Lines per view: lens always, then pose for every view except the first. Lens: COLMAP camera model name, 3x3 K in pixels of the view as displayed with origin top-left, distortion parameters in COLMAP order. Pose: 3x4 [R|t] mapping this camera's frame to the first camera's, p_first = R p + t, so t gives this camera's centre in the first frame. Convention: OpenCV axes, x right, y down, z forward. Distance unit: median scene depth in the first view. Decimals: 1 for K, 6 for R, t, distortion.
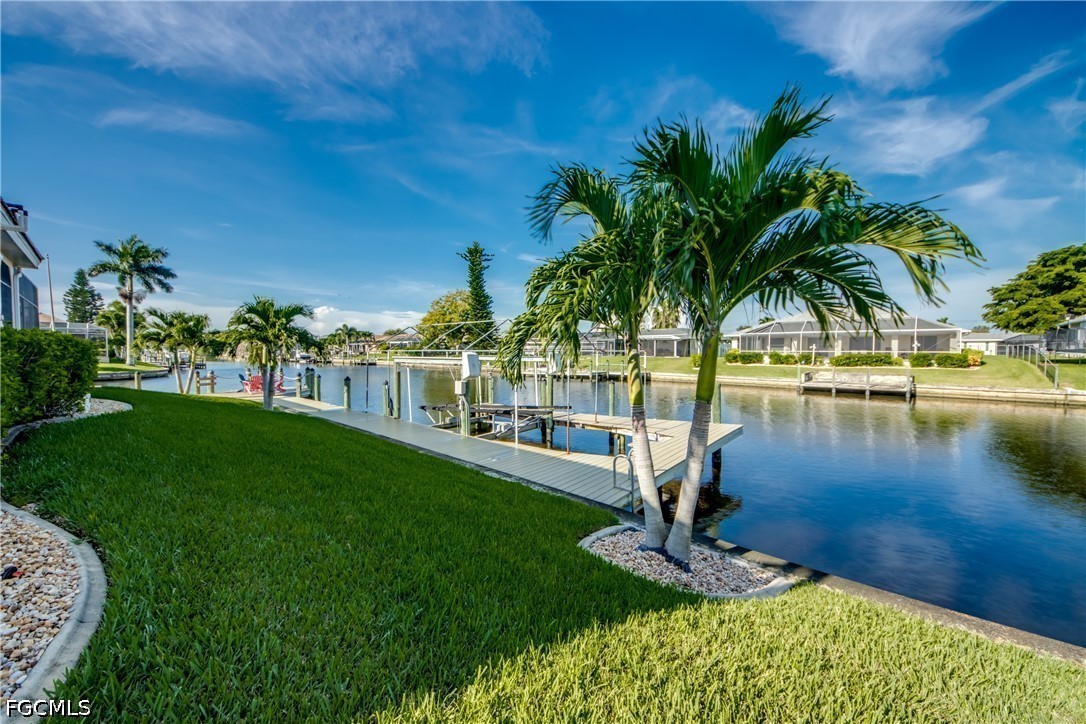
lens RADIAL K [[422.6, 0, 549.5], [0, 422.6, 356.2], [0, 0, 1]] dist [0.034071, -0.022656]
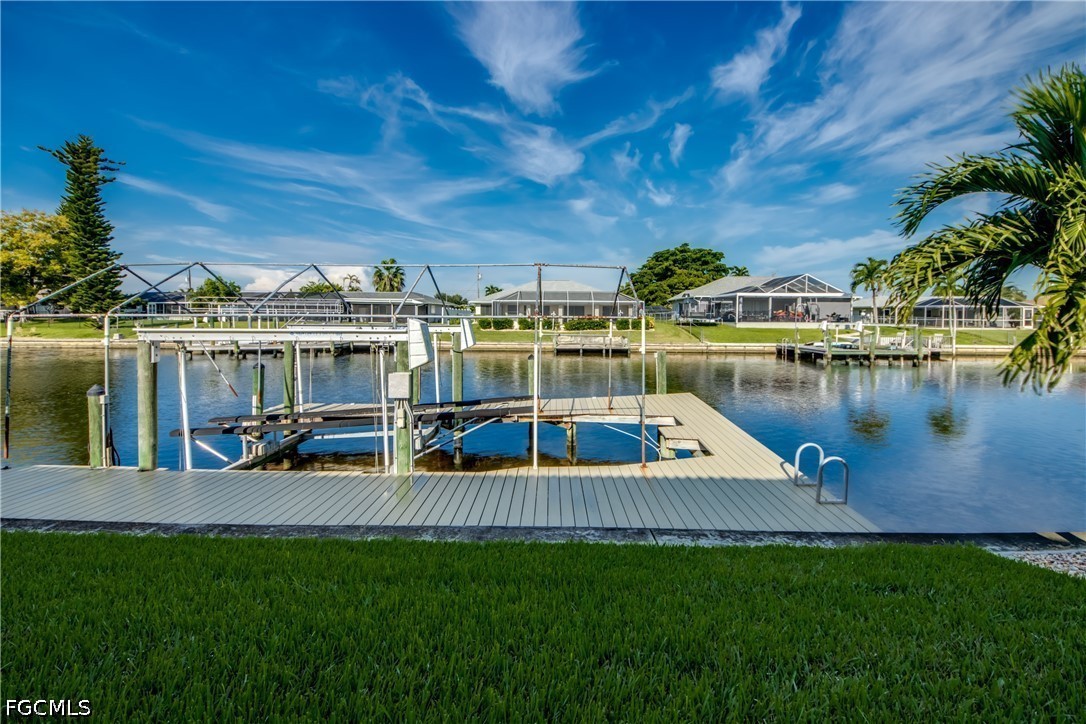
lens RADIAL K [[421.8, 0, 544.6], [0, 421.8, 326.8], [0, 0, 1]] dist [0.000914, 0.000049]
pose [[0.739324, -0.012895, 0.673226, -0.078894], [0.005064, 0.999895, 0.013590, -0.000933], [-0.673331, -0.006638, 0.739312, 0.089807]]
